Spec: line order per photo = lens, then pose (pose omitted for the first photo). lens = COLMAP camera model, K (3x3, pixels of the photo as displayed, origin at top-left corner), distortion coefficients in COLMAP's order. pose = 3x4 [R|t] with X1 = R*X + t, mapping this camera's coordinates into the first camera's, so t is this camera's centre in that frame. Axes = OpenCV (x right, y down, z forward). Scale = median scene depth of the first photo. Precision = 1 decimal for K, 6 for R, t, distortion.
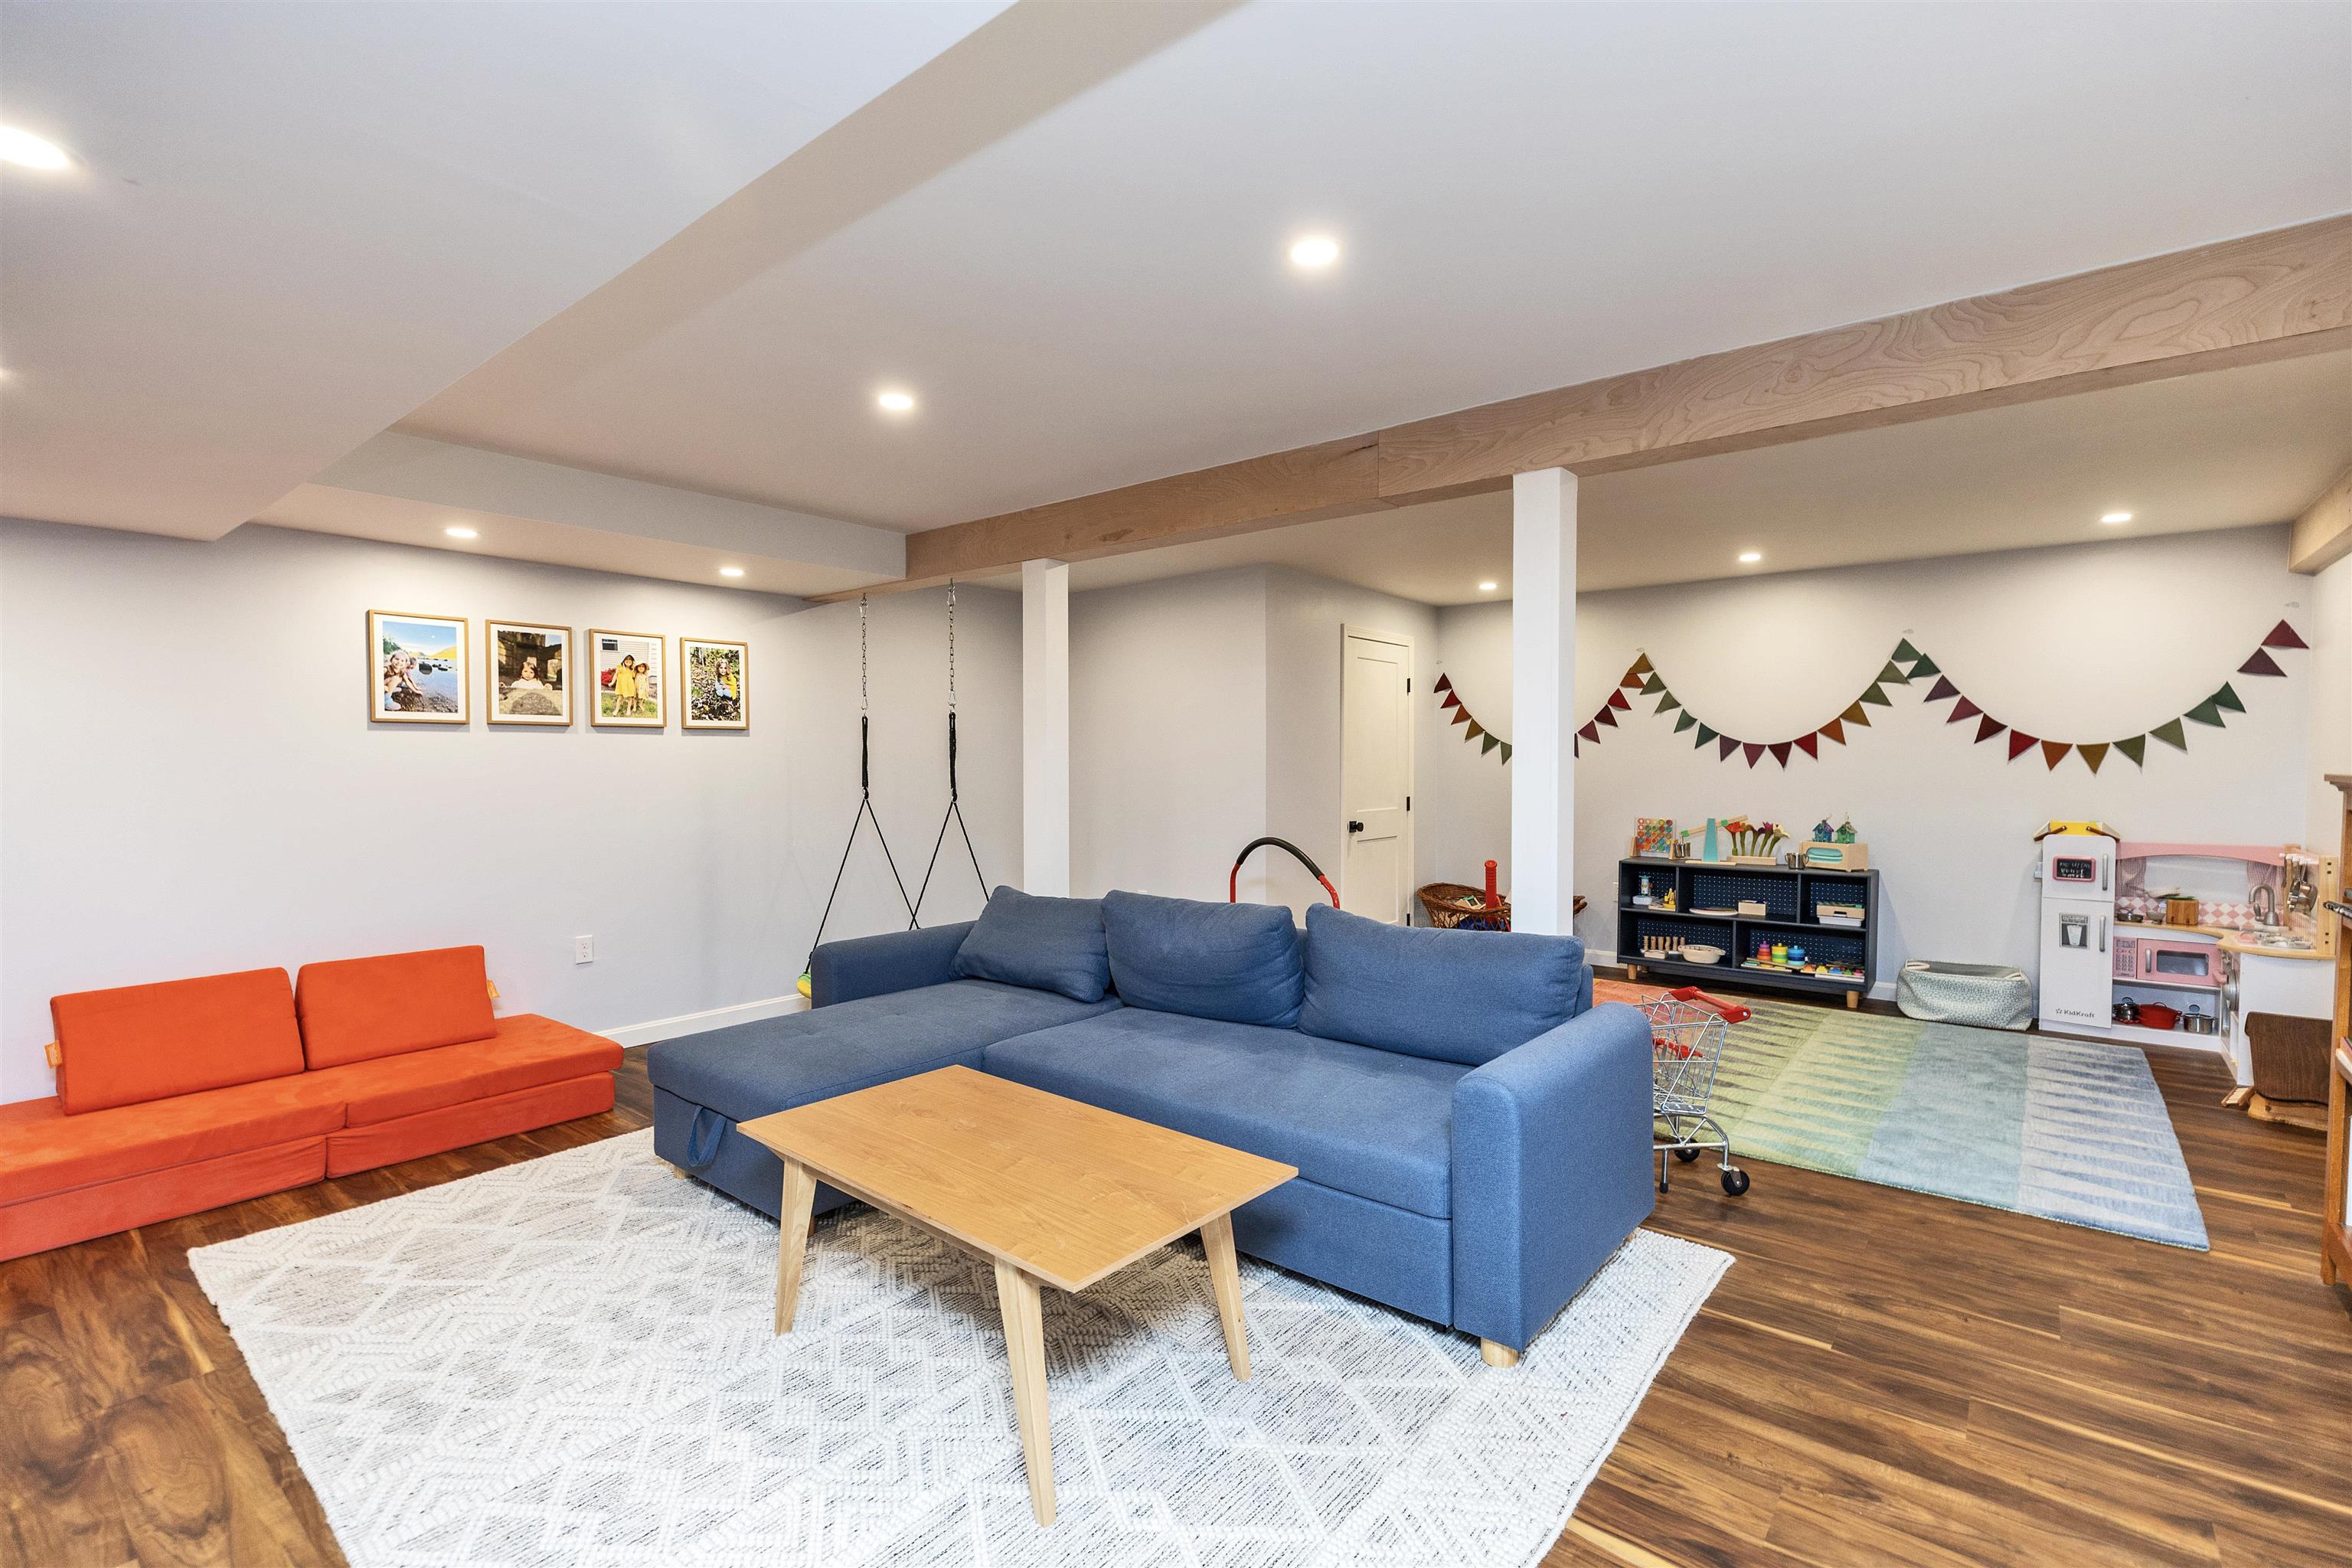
lens RADIAL K [[1053.6, 0, 1171.7], [0, 1053.6, 787.7], [0, 0, 1]] dist [0.004097, 0.000394]
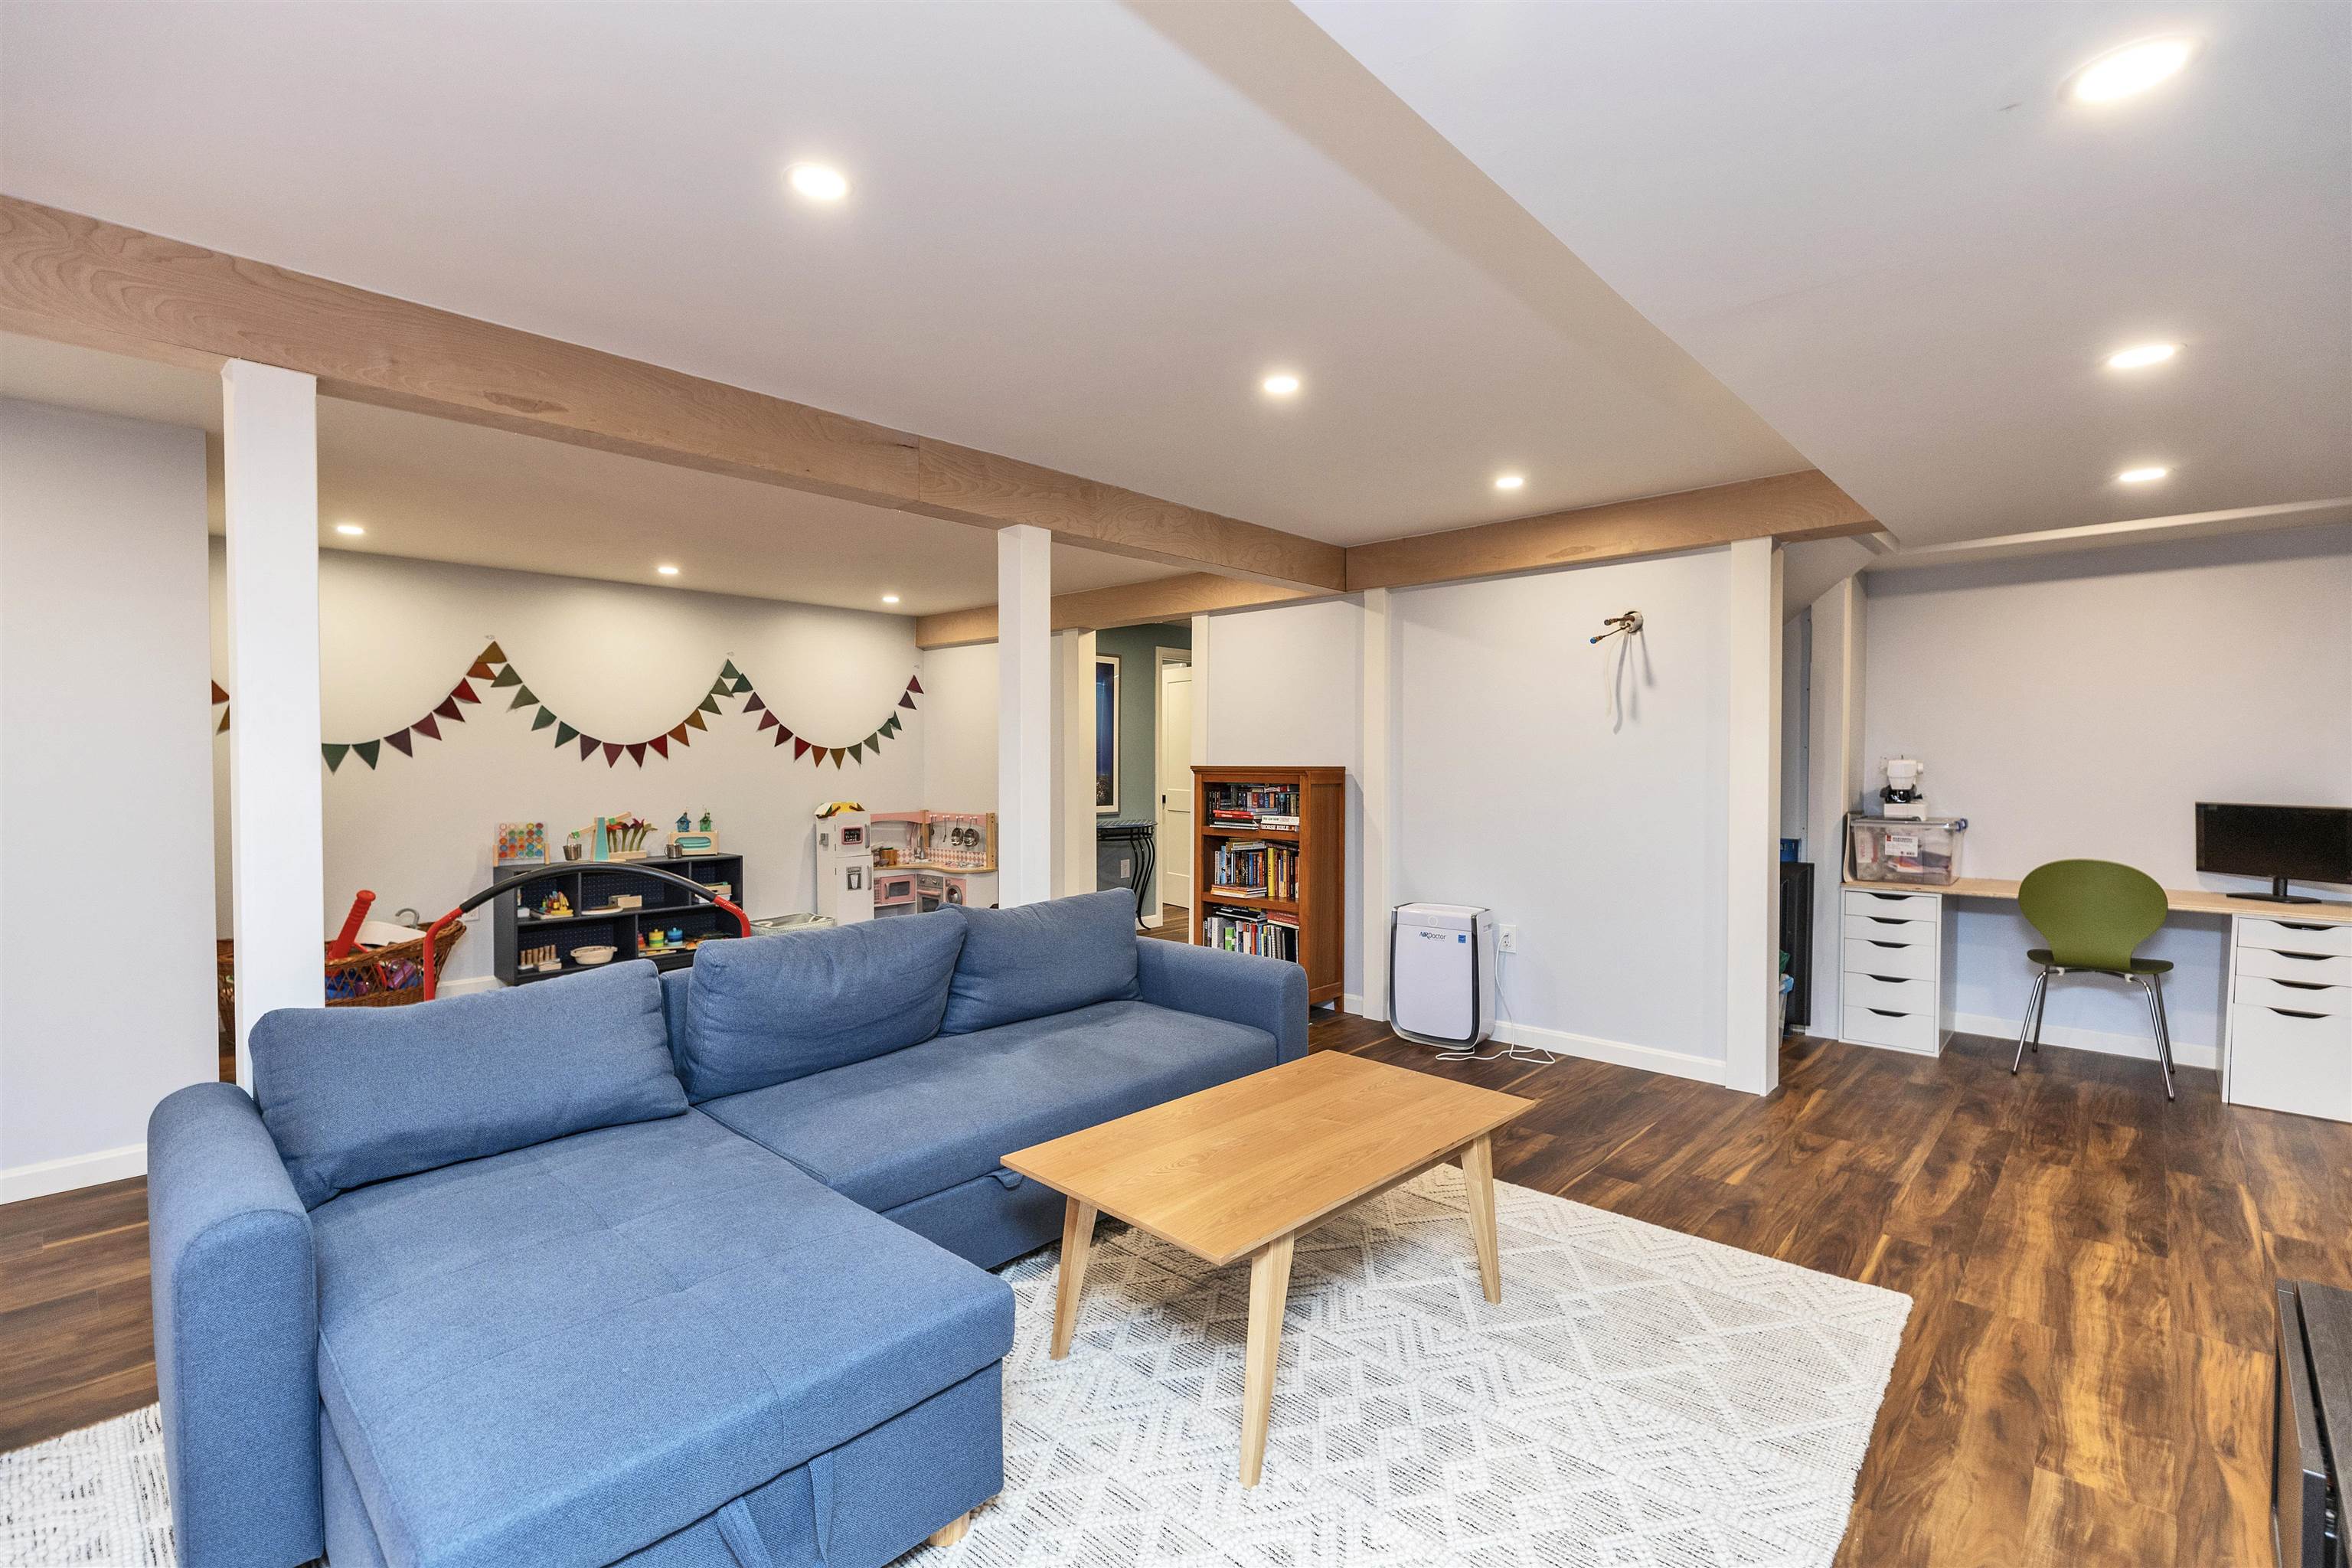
lens RADIAL K [[1053.6, 0, 1172.7], [0, 1053.6, 779.7], [0, 0, 1]] dist [0.004097, 0.000394]
pose [[0.058148, -0.017536, 0.998154, -0.465461], [0.026642, 0.999517, 0.016008, -0.008607], [-0.997952, 0.025662, 0.058588, 0.403639]]
